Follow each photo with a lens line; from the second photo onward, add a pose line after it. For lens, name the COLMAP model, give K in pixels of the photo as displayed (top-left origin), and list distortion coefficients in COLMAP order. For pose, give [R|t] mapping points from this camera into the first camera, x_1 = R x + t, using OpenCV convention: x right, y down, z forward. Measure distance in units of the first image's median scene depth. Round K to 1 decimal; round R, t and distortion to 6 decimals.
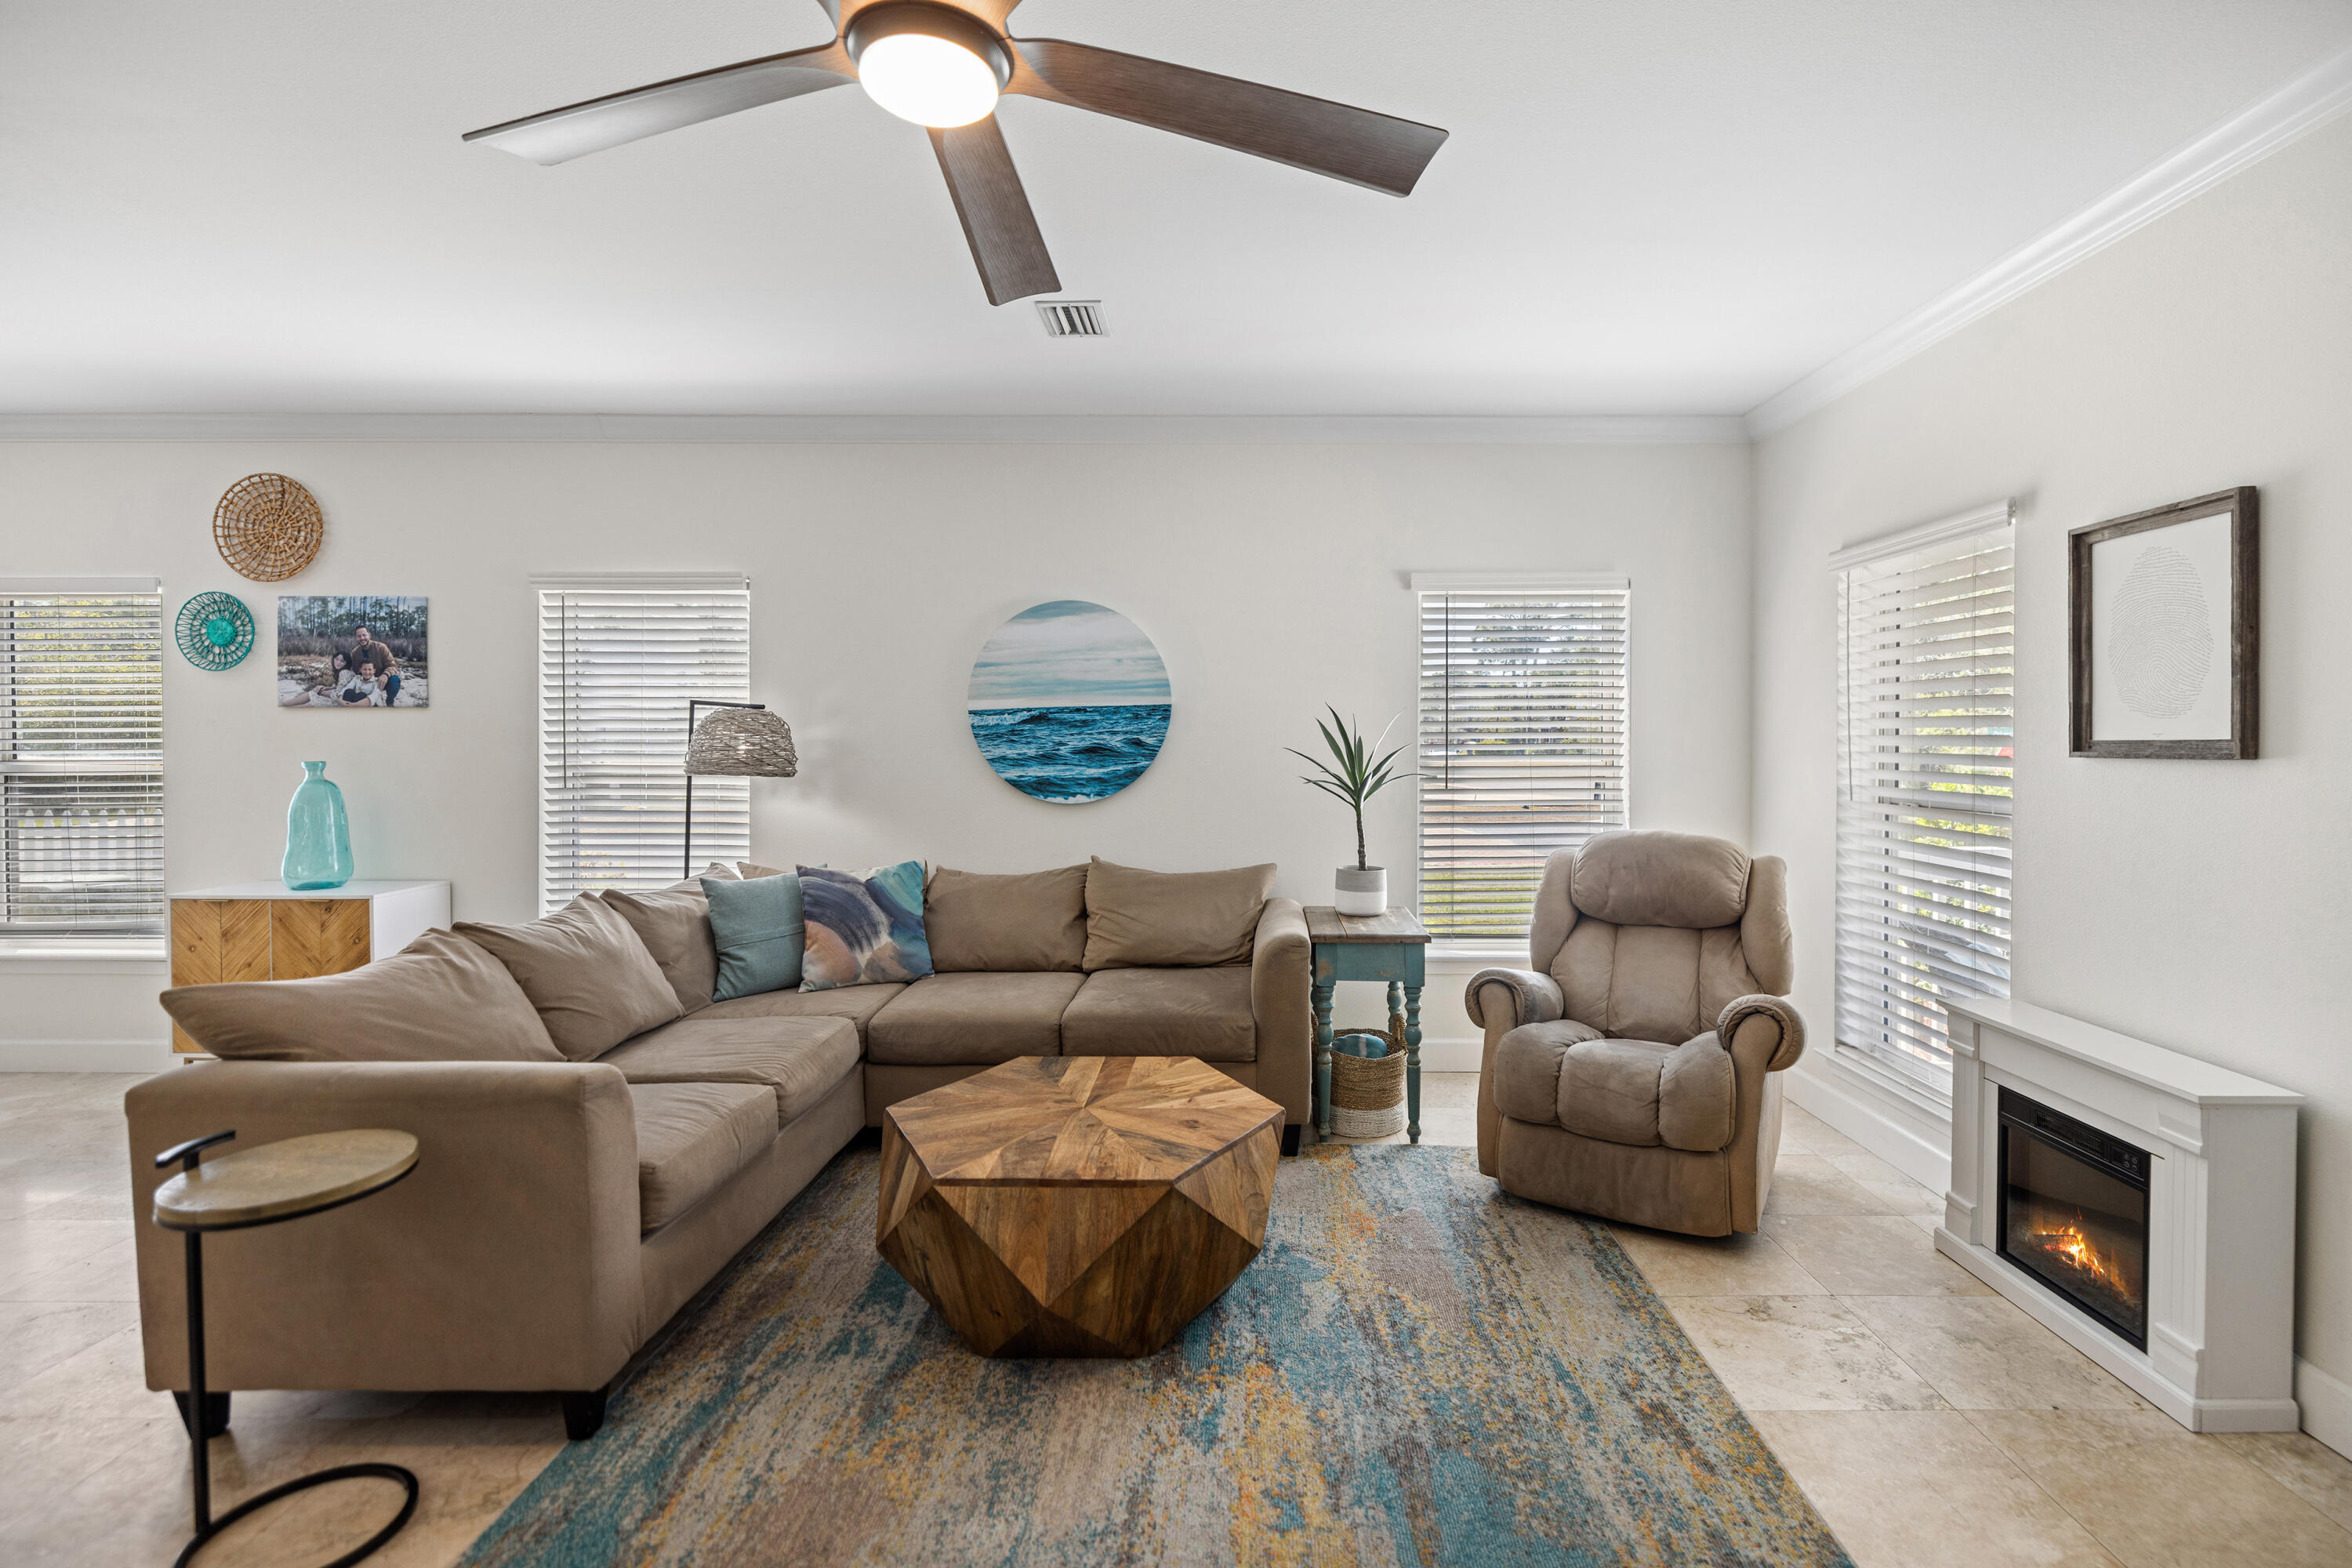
lens RADIAL K [[1072.4, 0, 1231.2], [0, 1072.4, 757.1], [0, 0, 1]] dist [-0.001174, -0.000113]
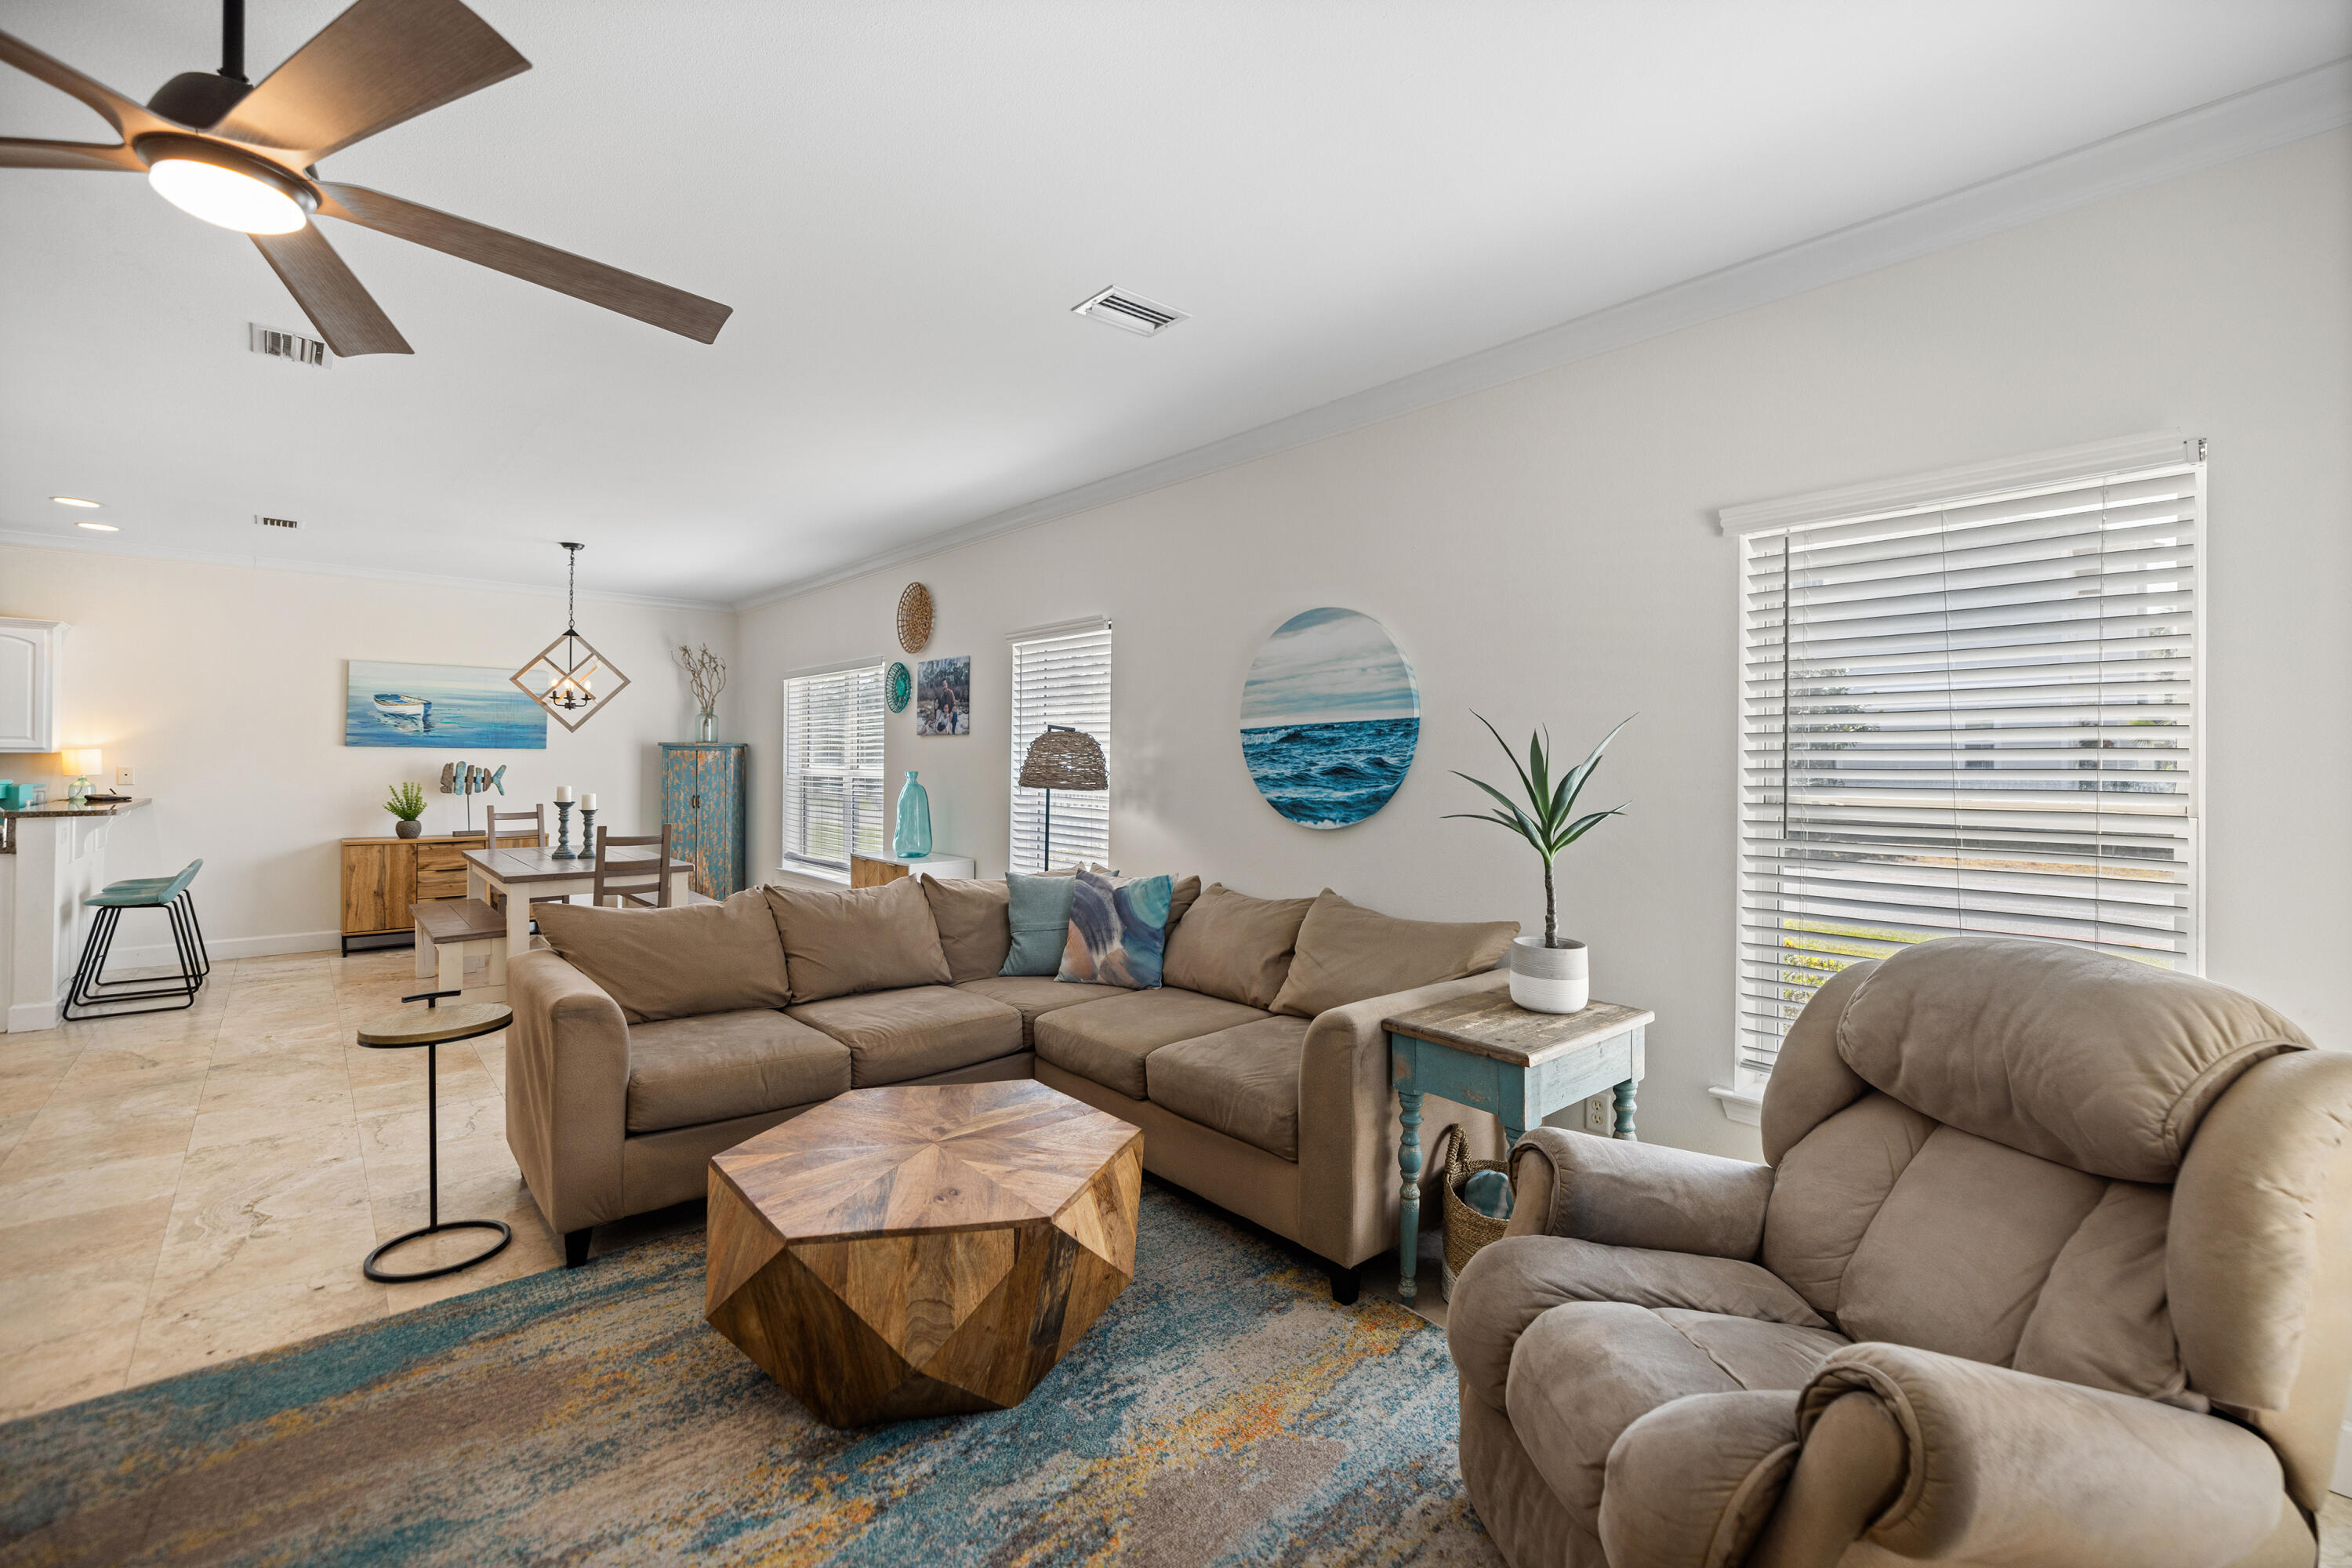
lens RADIAL K [[988.4, 0, 1172.5], [0, 988.4, 757.9], [0, 0, 1]] dist [0.001871, 0.000467]
pose [[0.663031, 0.003404, -0.748584, 0.400008], [-0.018386, 0.999762, -0.011739, -0.005117], [0.748366, 0.021546, 0.662936, 0.344666]]
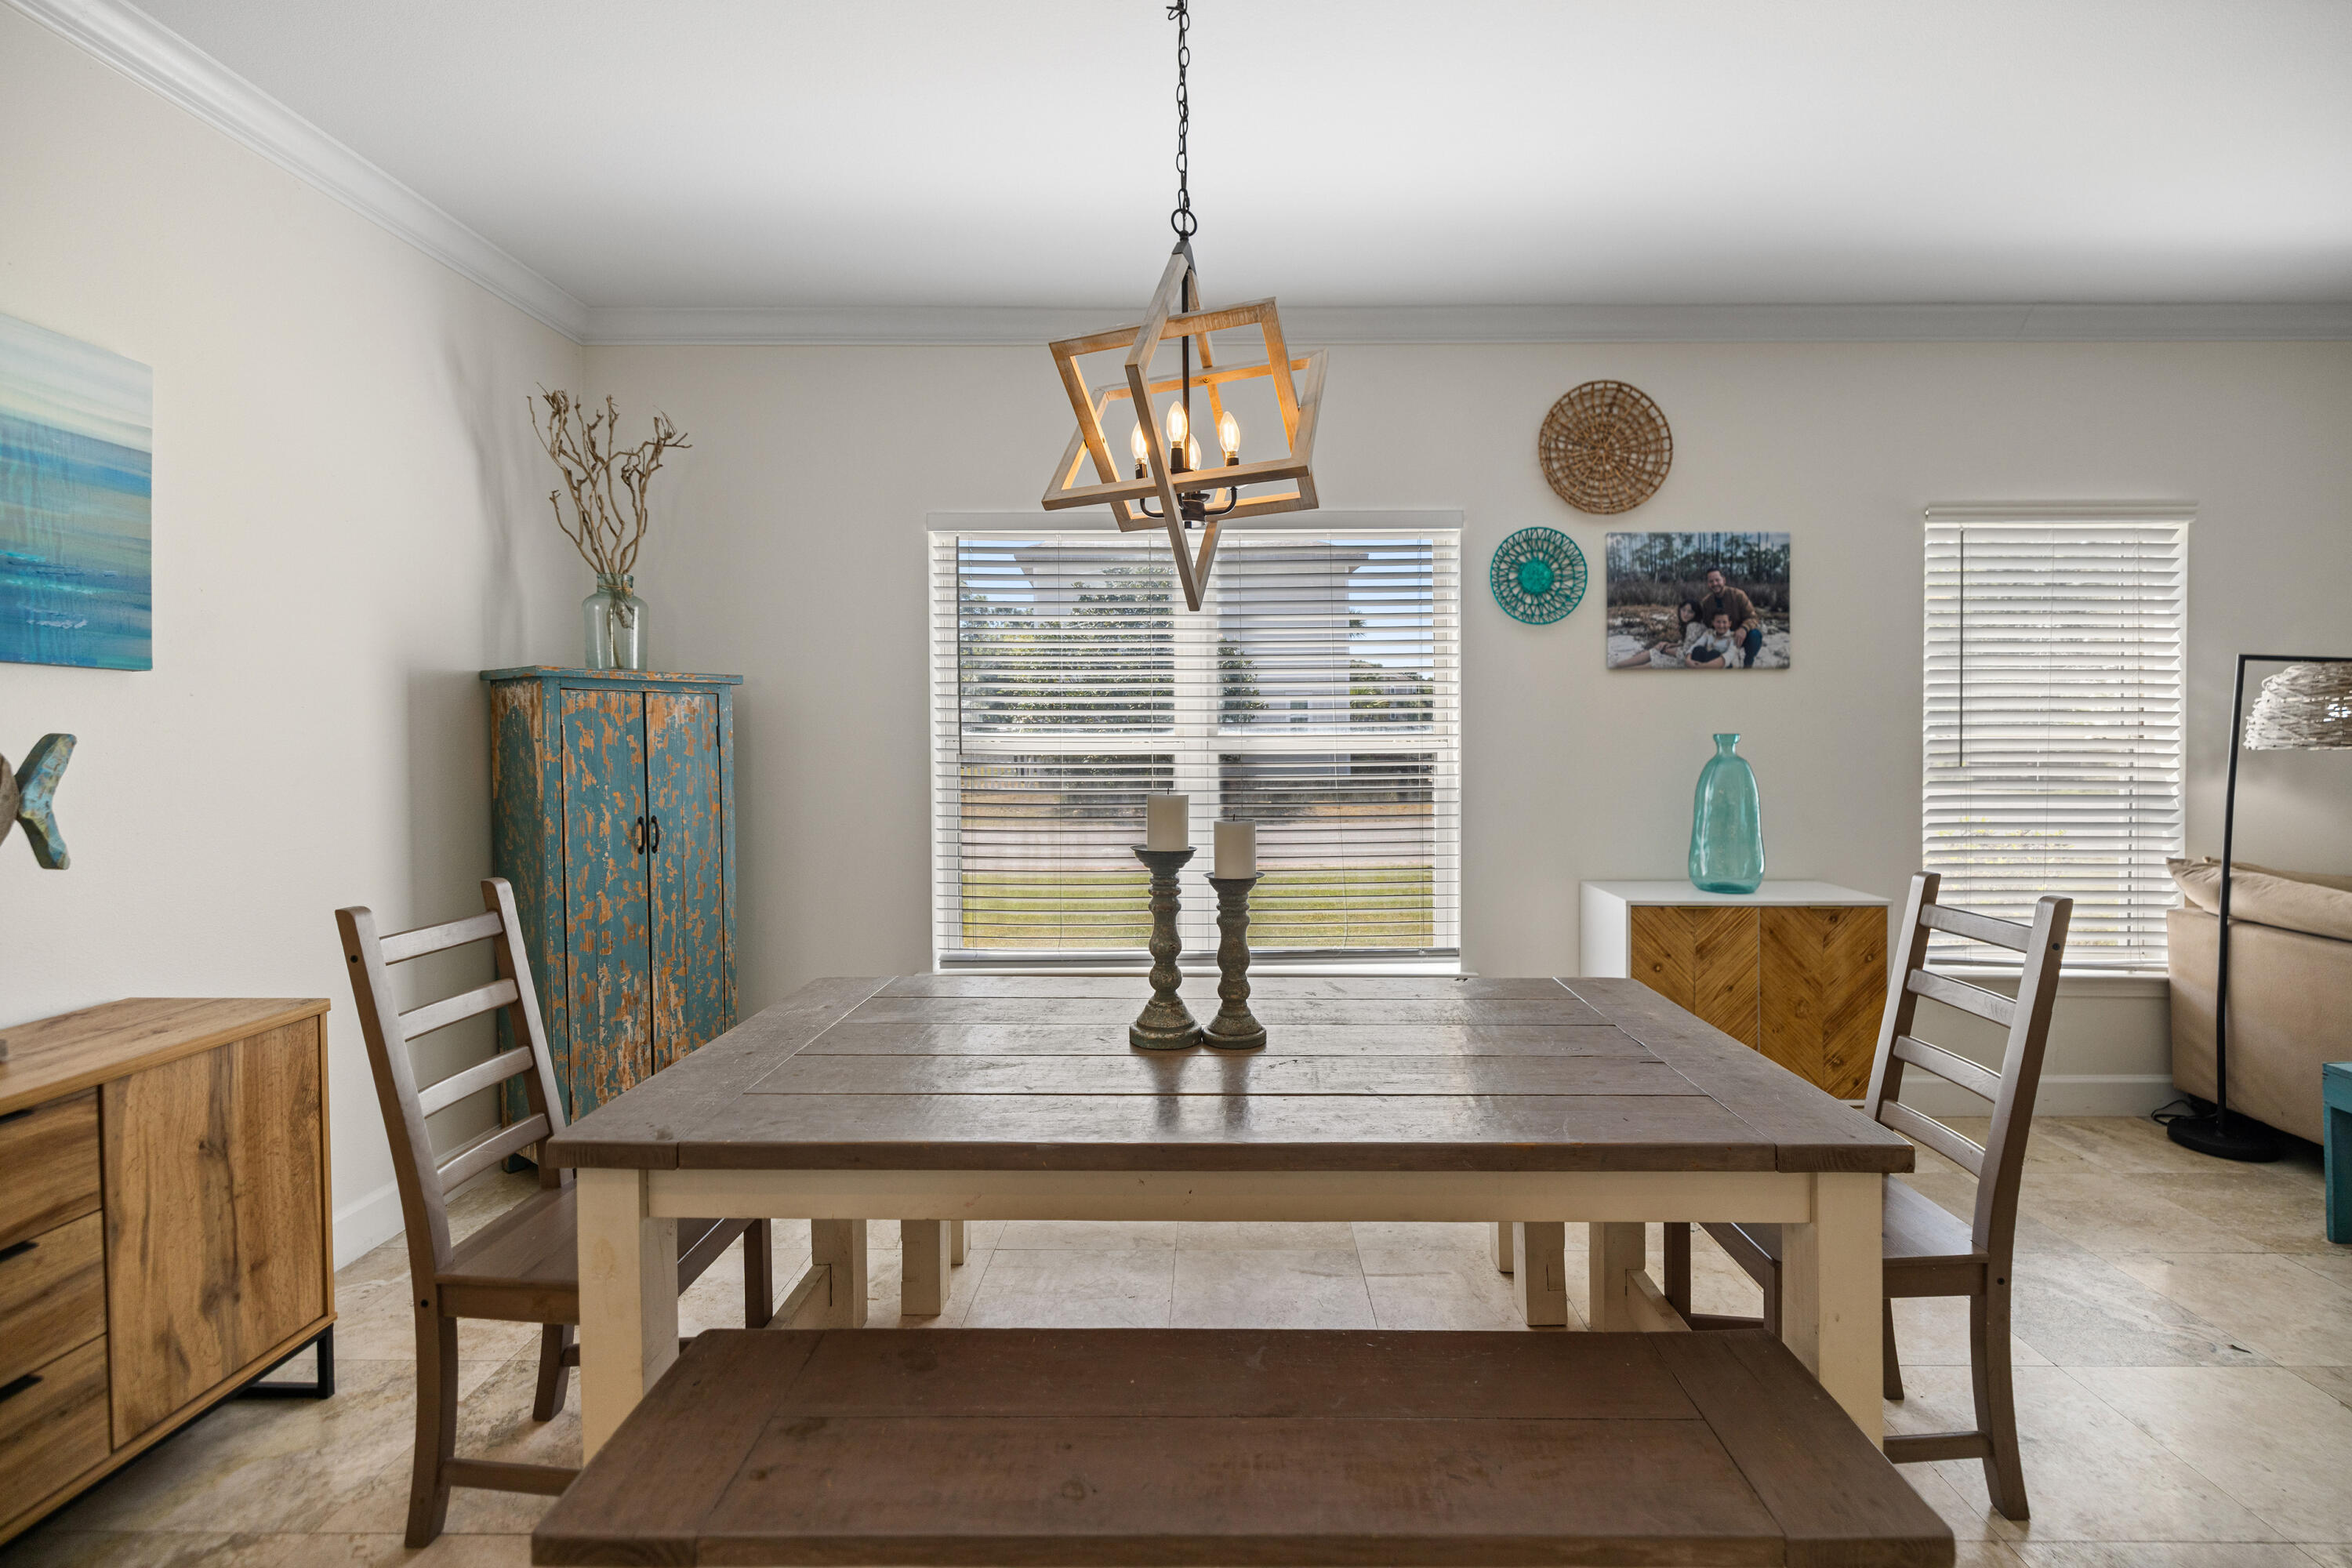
lens RADIAL K [[1014.2, 0, 1186.8], [0, 1014.2, 757.8], [0, 0, 1]] dist [0.002229, 0.000092]
pose [[0.999920, -0.002157, -0.012465, -1.206645], [0.002221, 0.999985, 0.005055, 0.016707], [0.012454, -0.005083, 0.999910, 0.223093]]
